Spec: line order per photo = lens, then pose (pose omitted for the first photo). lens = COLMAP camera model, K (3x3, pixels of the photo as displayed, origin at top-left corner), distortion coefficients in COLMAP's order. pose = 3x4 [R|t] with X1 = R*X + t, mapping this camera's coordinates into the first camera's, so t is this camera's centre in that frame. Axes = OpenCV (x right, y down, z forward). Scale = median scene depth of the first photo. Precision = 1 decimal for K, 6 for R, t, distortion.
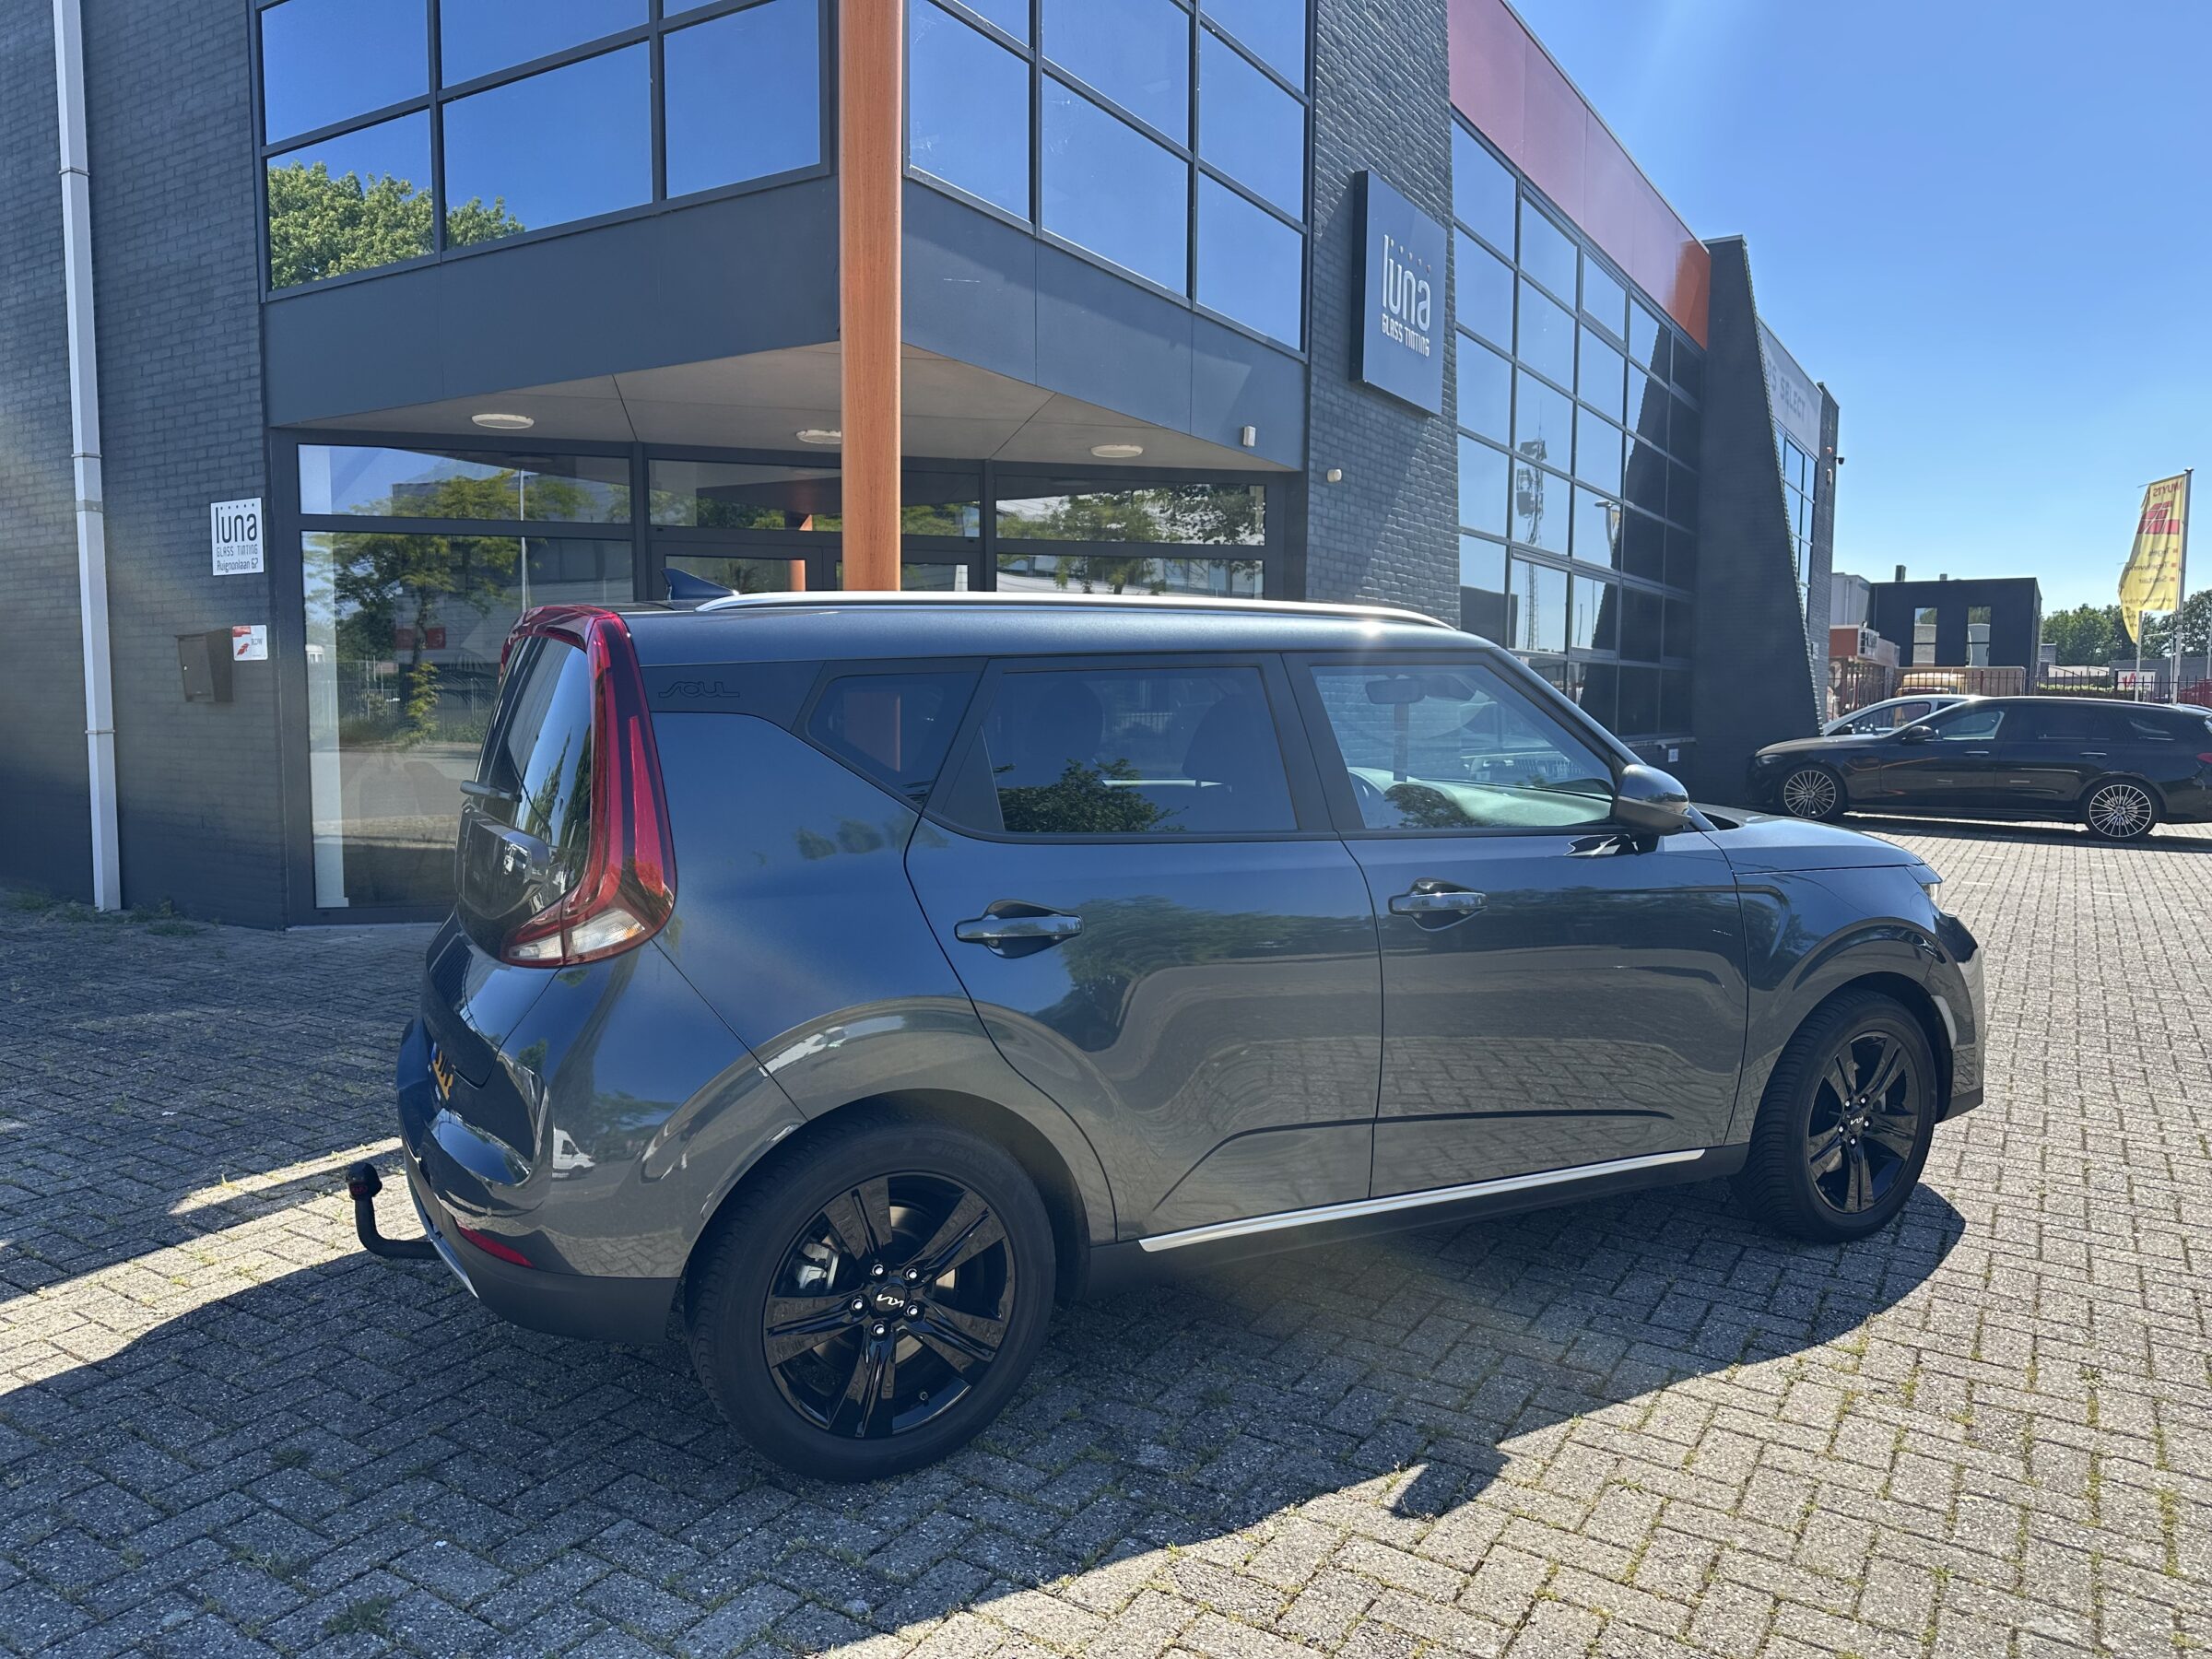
lens RADIAL K [[1554.0, 0, 1096.6], [0, 1554.0, 831.6], [0, 0, 1]] dist [0.025958, -0.033386]
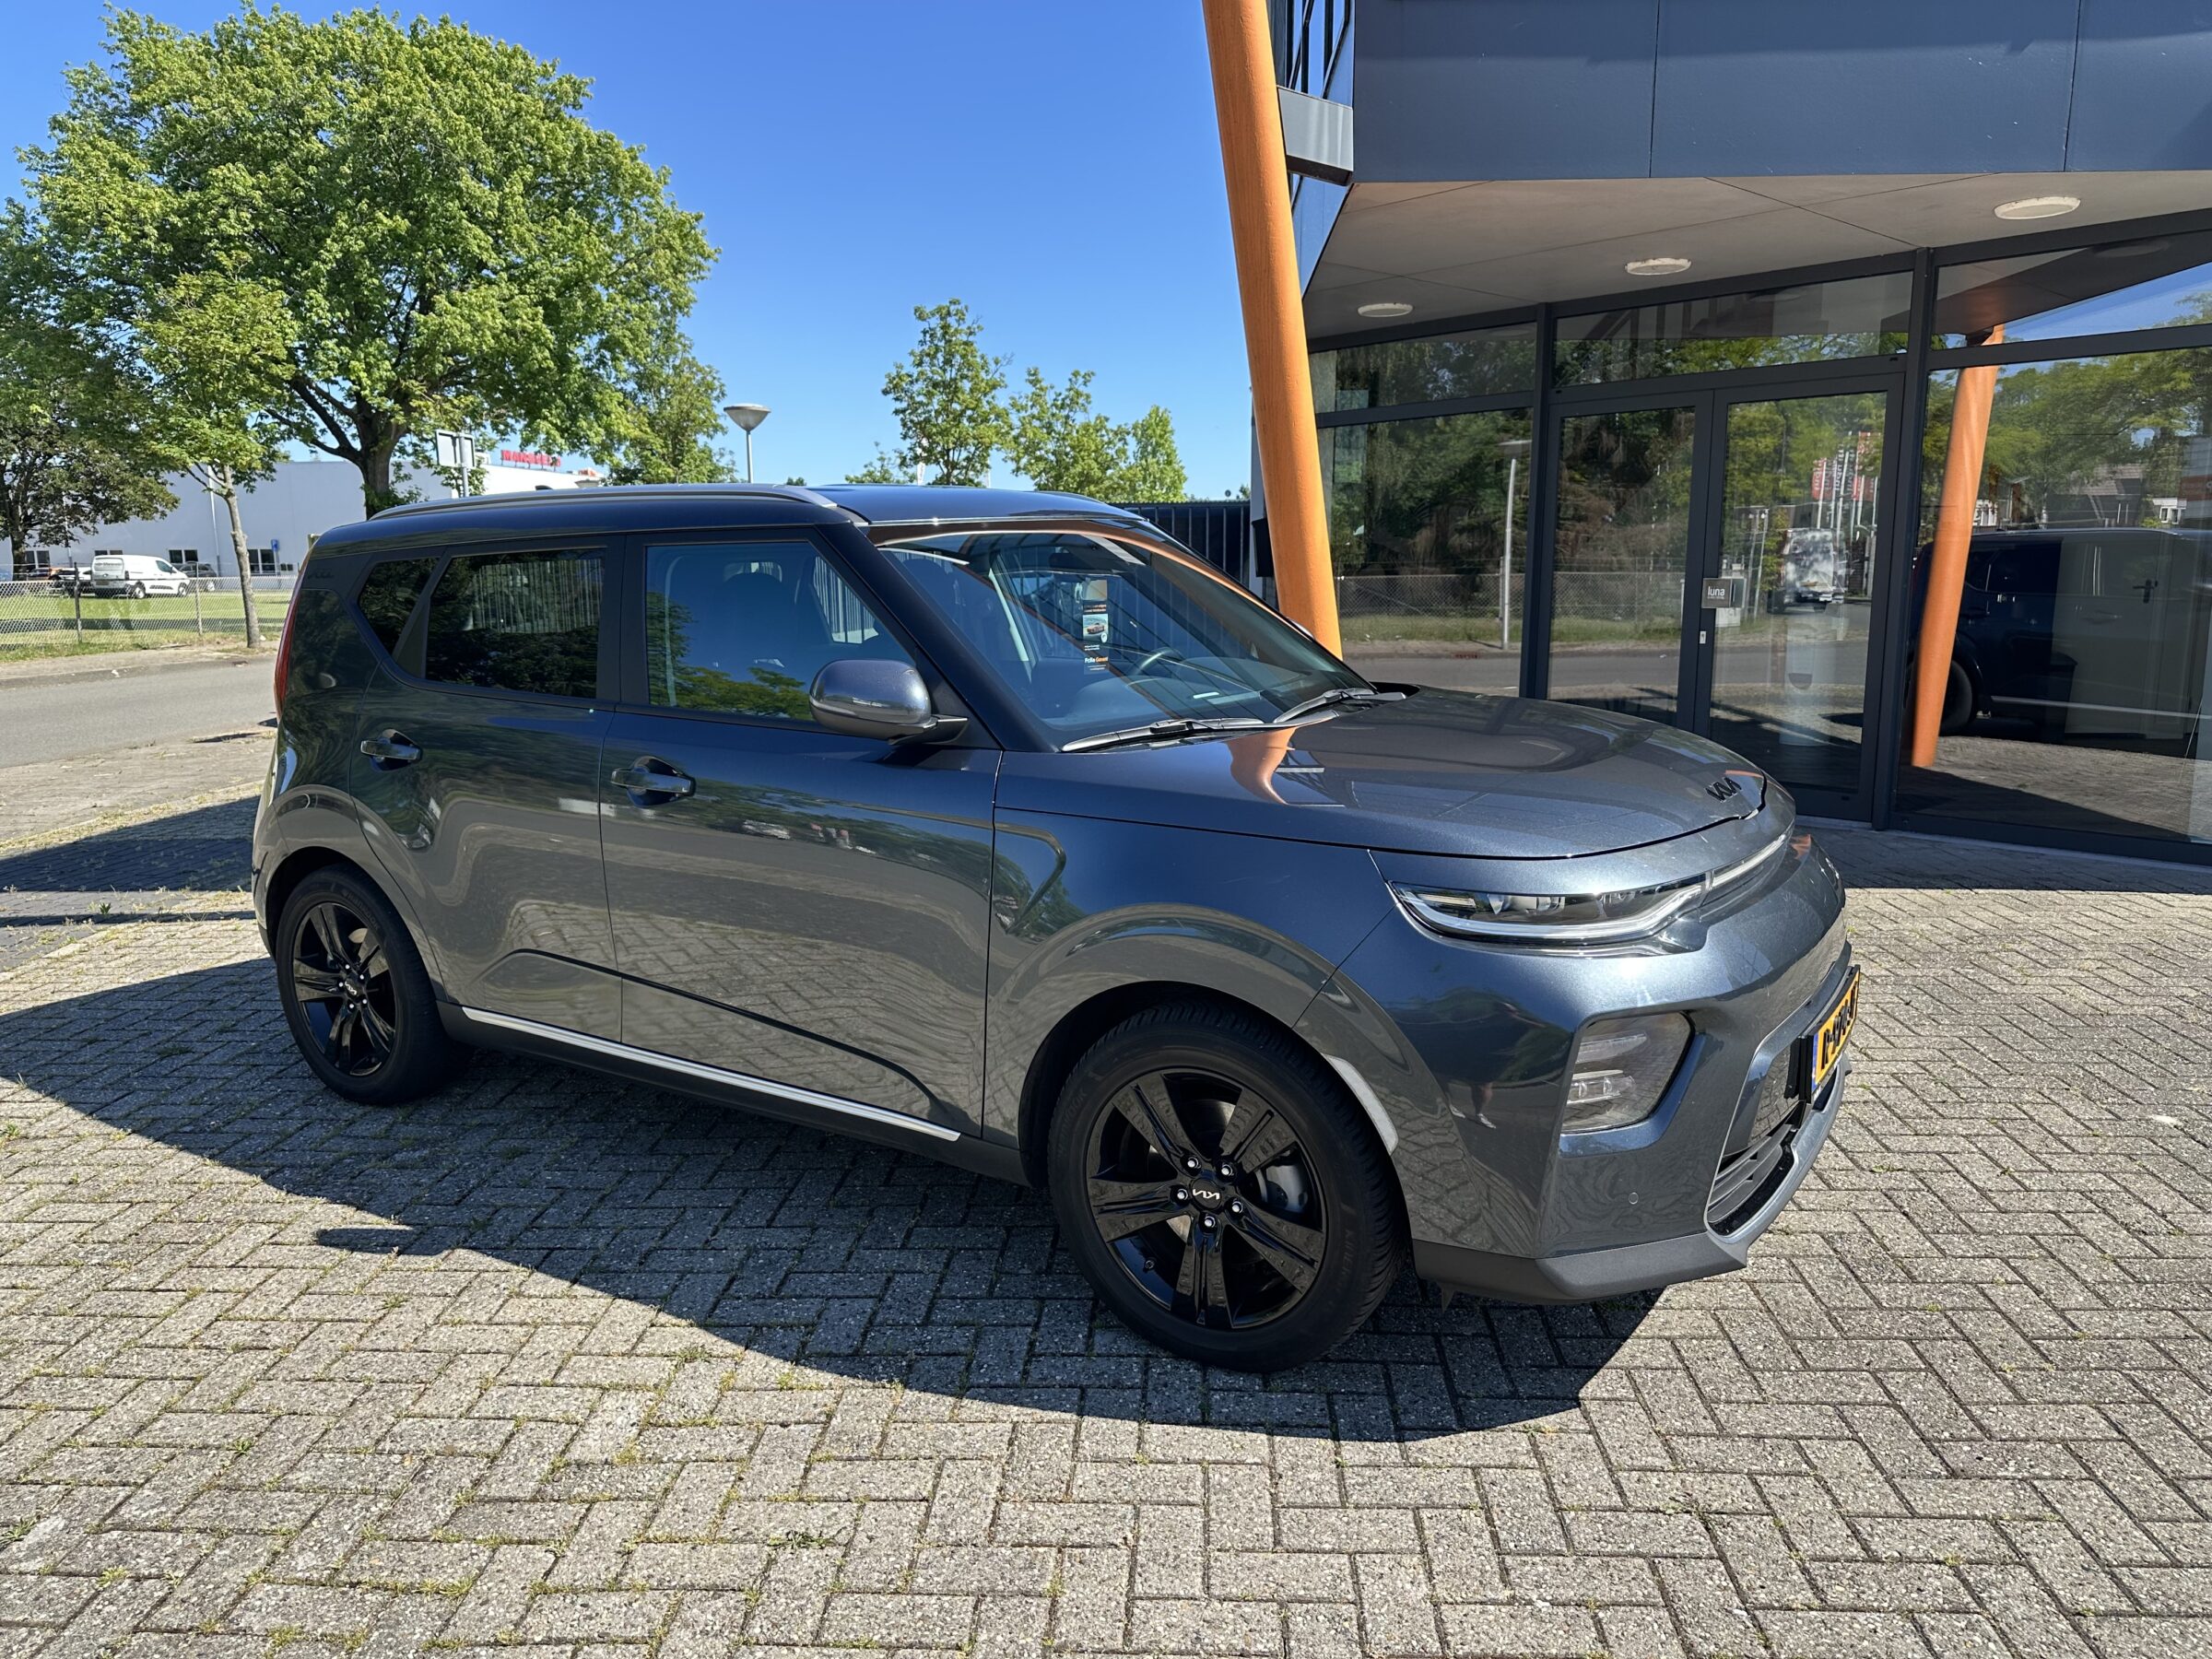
lens RADIAL K [[1554.0, 0, 1110.8], [0, 1554.0, 837.4], [0, 0, 1]] dist [0.025958, -0.033386]
pose [[0.481199, 0.143295, -0.864820, 0.489030], [-0.066306, 0.989673, 0.127089, -0.026066], [0.874100, -0.003812, 0.485731, 0.298343]]
